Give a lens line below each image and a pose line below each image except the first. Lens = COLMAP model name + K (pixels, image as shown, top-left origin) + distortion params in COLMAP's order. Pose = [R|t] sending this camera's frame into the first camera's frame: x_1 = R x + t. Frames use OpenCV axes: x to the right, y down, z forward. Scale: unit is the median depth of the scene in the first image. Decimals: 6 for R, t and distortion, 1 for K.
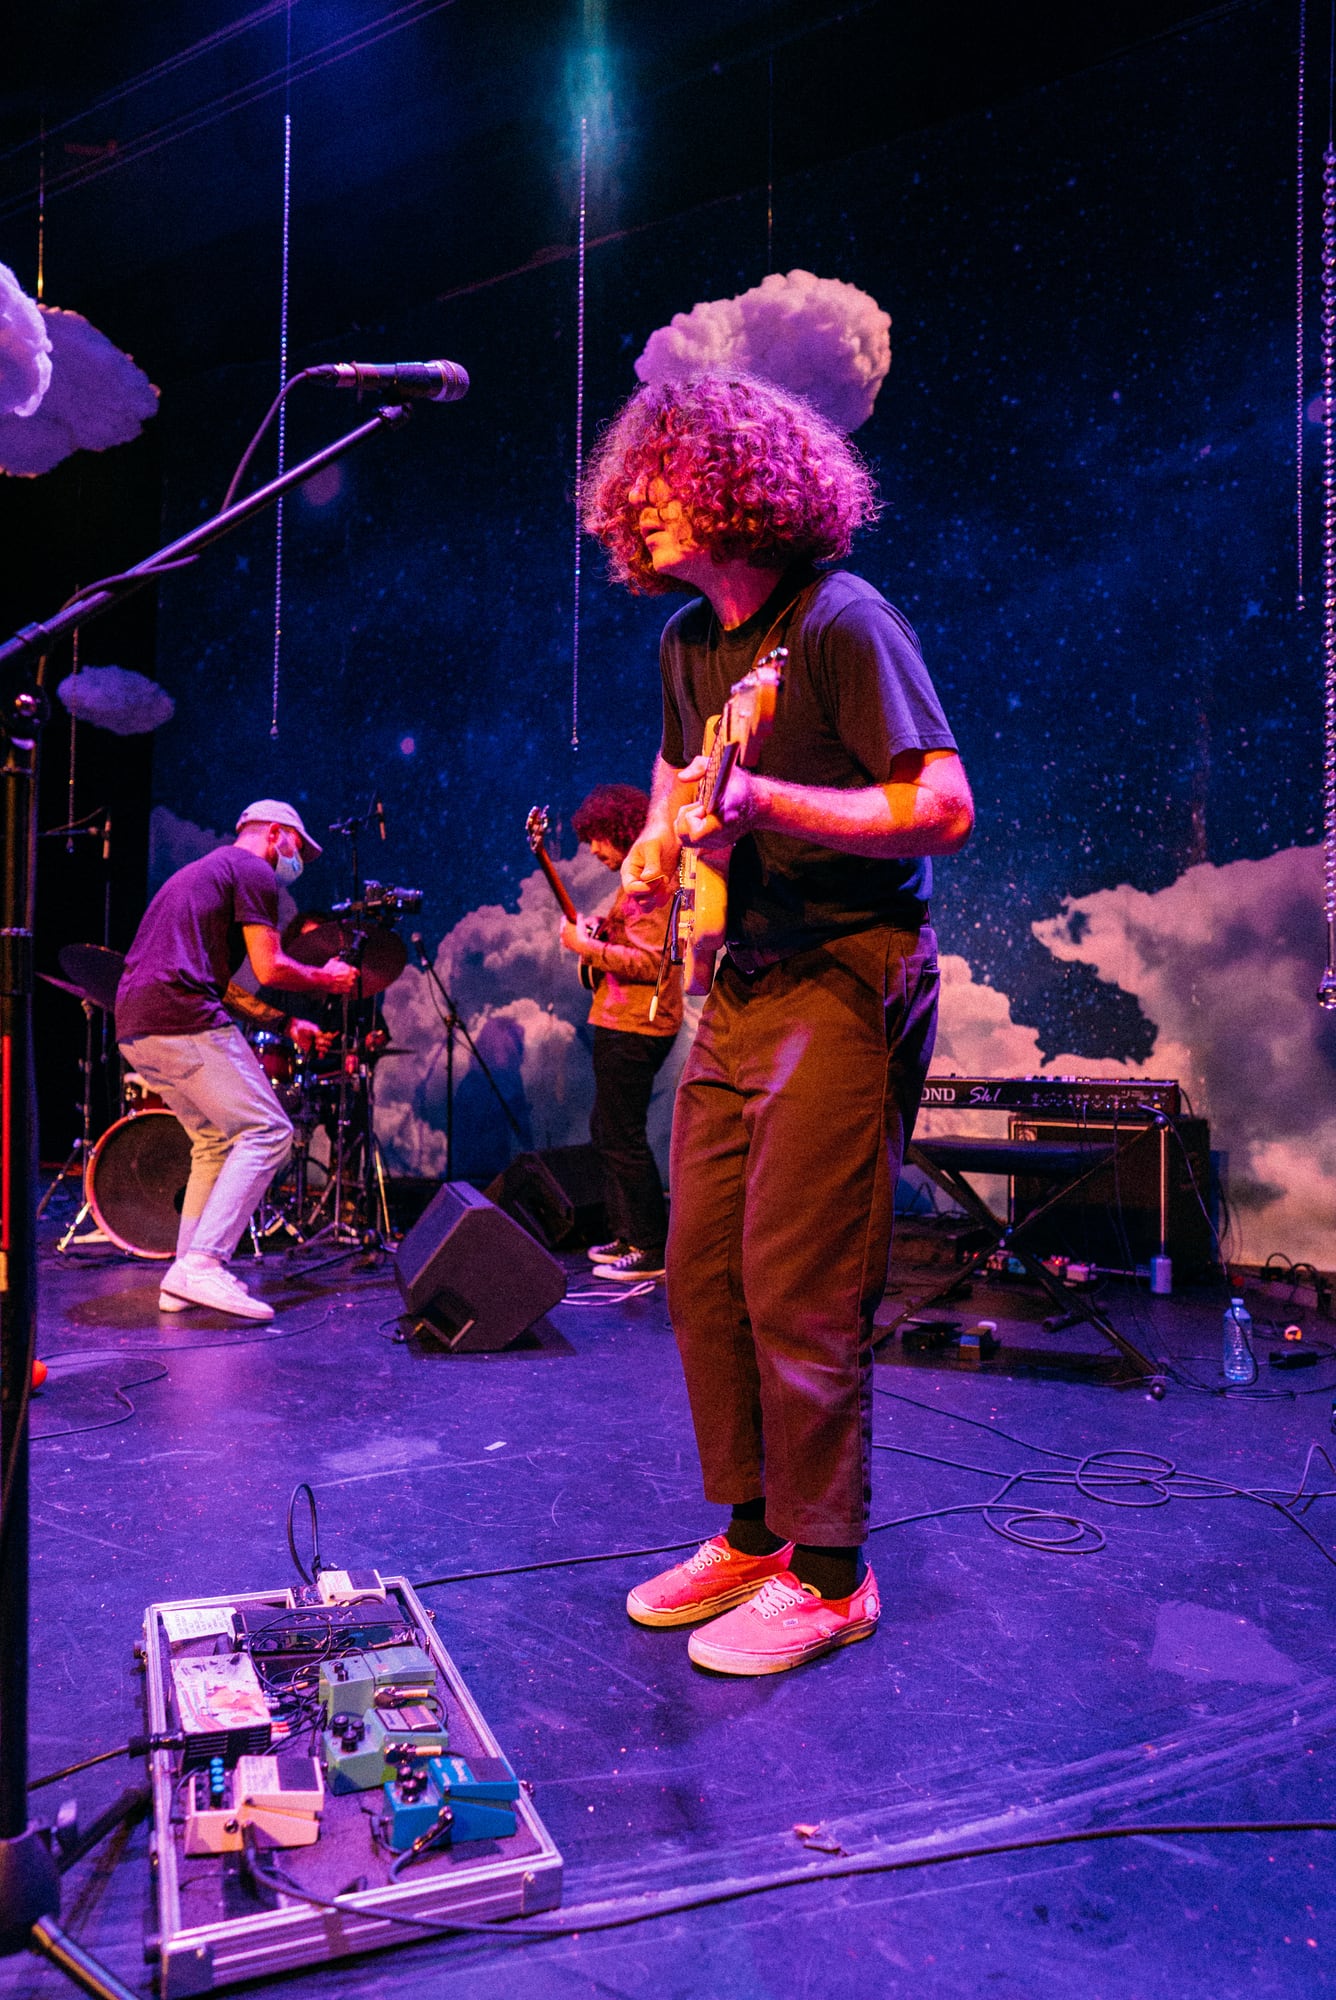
lens RADIAL K [[1362.1, 0, 654.7], [0, 1362.1, 986.6], [0, 0, 1]] dist [-0.015739, 0.004982]
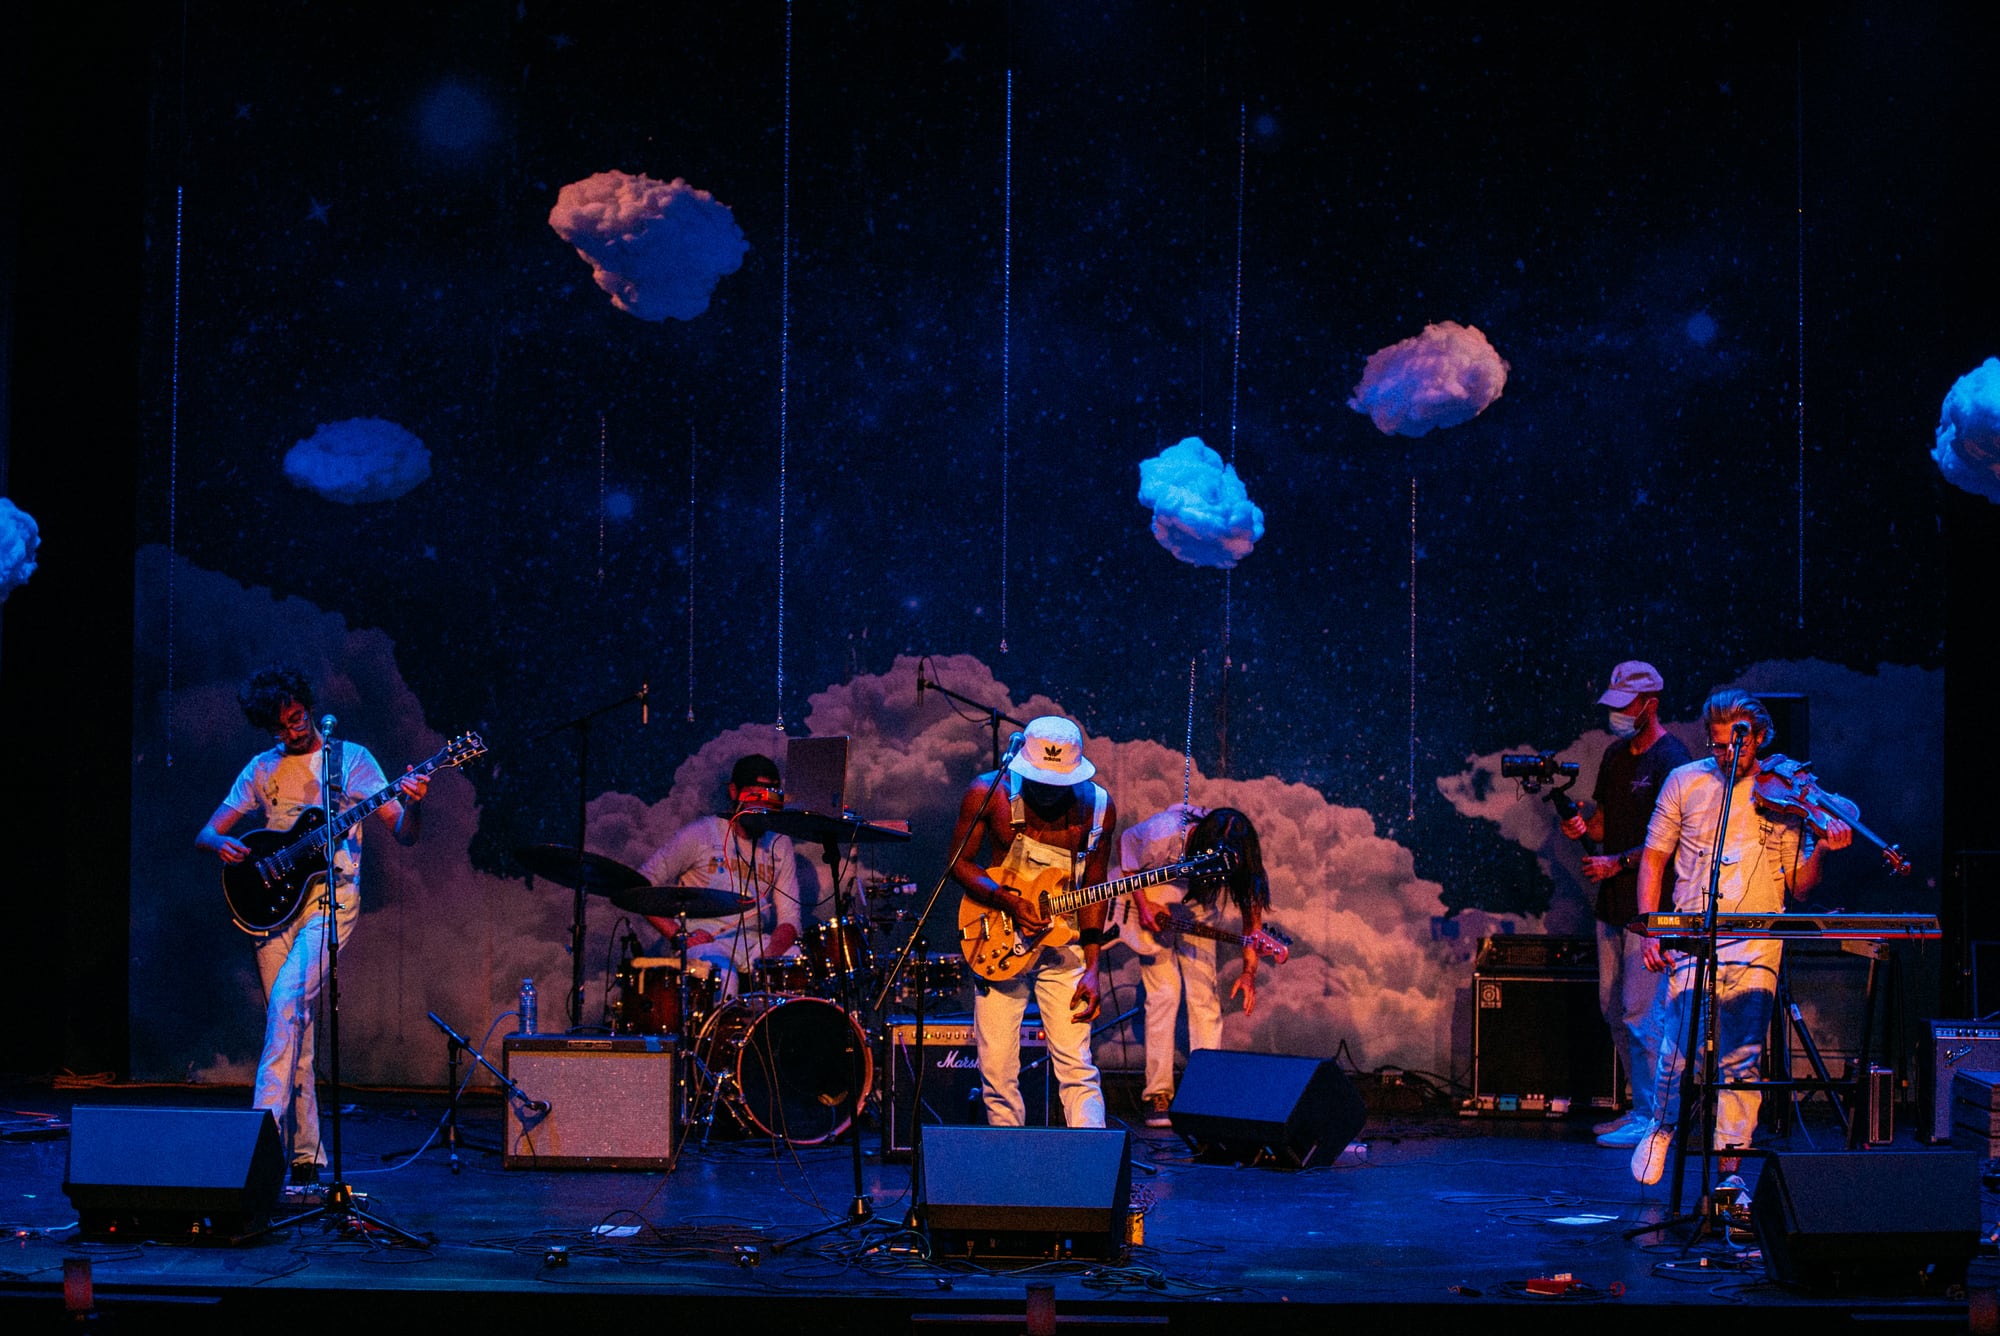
lens RADIAL K [[3971.3, 0, 841.9], [0, 3971.3, 692.0], [0, 0, 1]] dist [-0.292735, 0.000000]
pose [[0.868820, 0.003409, 0.495117, -1.577505], [-0.023398, 0.999142, 0.034179, -0.203520], [-0.494575, -0.041280, 0.868154, -1.335832]]
